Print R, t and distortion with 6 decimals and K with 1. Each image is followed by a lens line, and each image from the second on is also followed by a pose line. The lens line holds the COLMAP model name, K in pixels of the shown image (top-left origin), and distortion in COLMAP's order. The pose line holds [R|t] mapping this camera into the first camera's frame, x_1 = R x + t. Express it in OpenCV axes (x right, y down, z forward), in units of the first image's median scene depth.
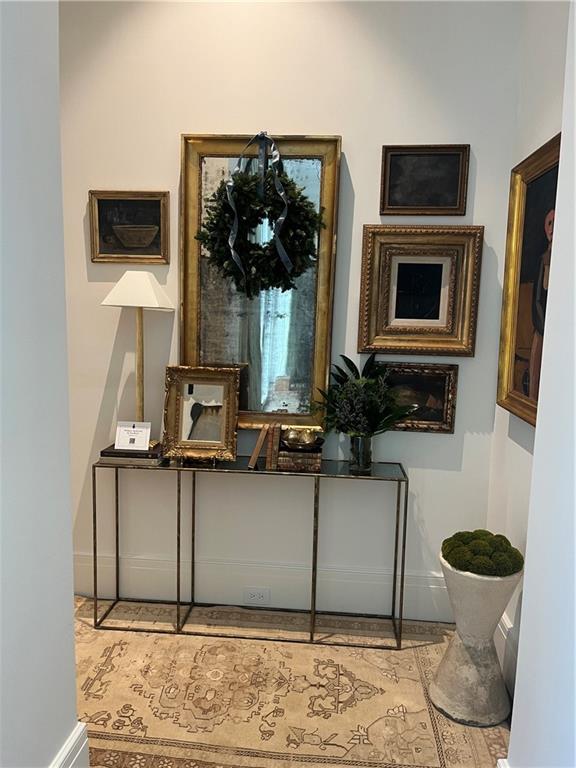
lens RADIAL K [[581.2, 0, 286.7], [0, 581.2, 381.8], [0, 0, 1]] dist [0.060477, -0.077692]
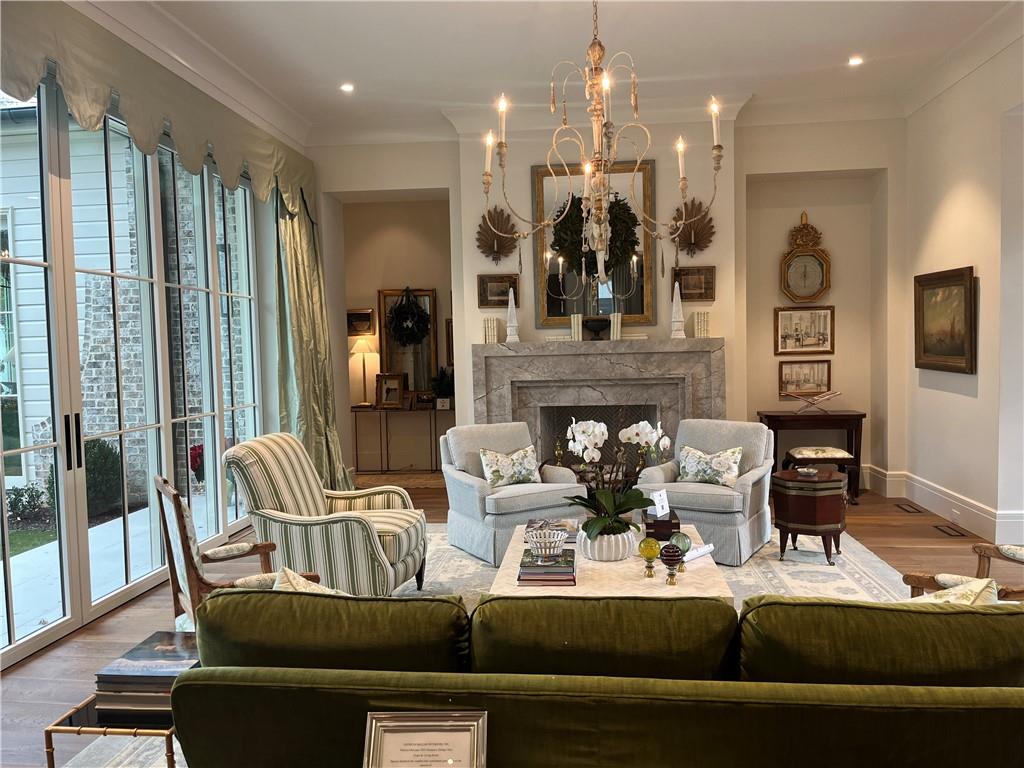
lens RADIAL K [[775.0, 0, 505.3], [0, 775.0, 390.2], [0, 0, 1]] dist [0.060477, -0.077692]
pose [[0.998845, -0.047982, -0.002561, 0.392101], [0.047638, 0.995838, -0.077701, 0.352007], [0.006279, 0.077490, 0.996973, -2.529467]]
